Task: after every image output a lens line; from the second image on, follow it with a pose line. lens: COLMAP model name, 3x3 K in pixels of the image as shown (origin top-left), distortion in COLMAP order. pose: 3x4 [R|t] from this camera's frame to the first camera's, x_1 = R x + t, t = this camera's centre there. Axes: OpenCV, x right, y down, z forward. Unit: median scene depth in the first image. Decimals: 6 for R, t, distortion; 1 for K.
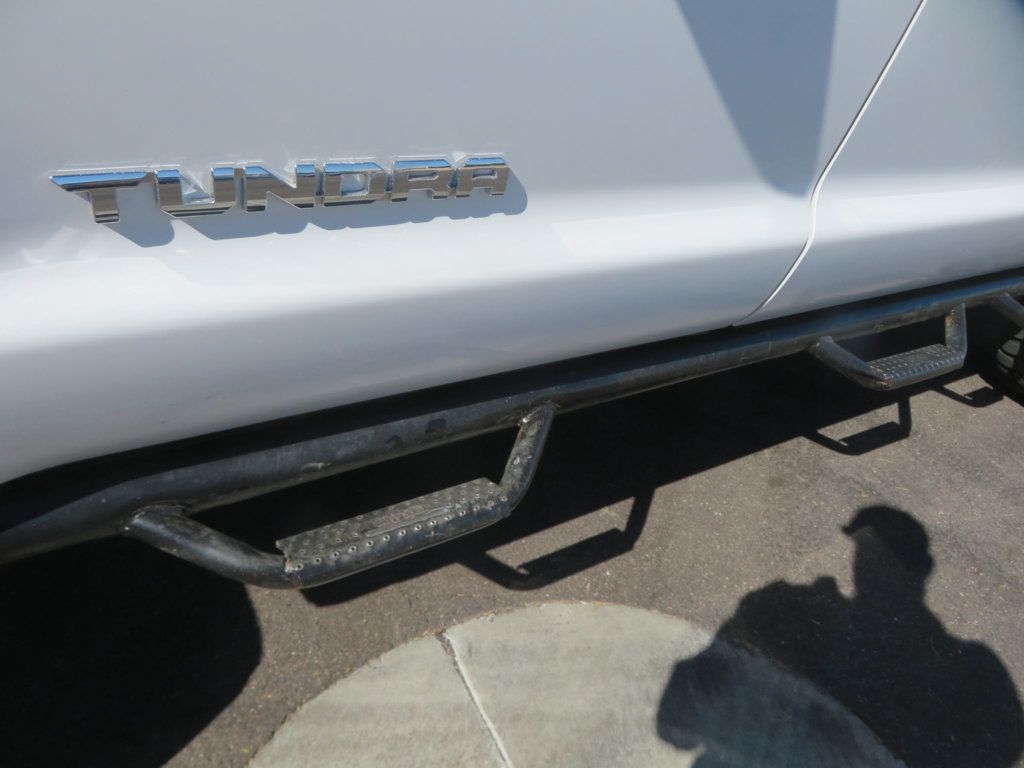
lens RADIAL K [[736.7, 0, 511.5], [0, 736.7, 378.9], [0, 0, 1]] dist [-0.002391, 0.005021]
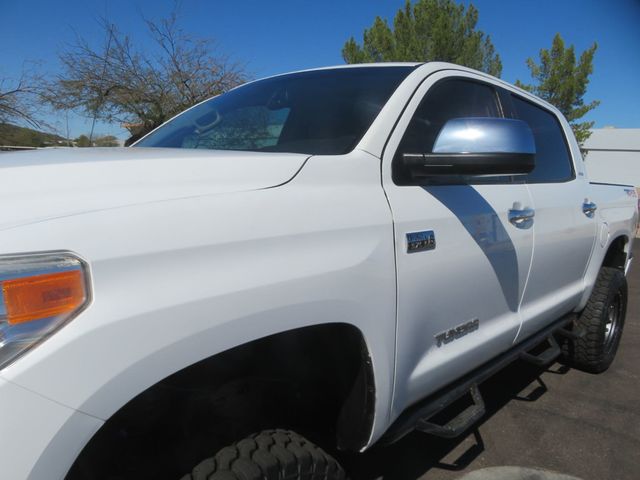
lens RADIAL K [[450.3, 0, 318.8], [0, 450.3, 242.6], [0, 0, 1]] dist [-0.005224, 0.003424]
pose [[0.962854, -0.165632, 0.213255, -1.594261], [0.240491, 0.885146, -0.398347, 0.186800], [-0.122783, 0.434836, 0.892100, -1.747919]]
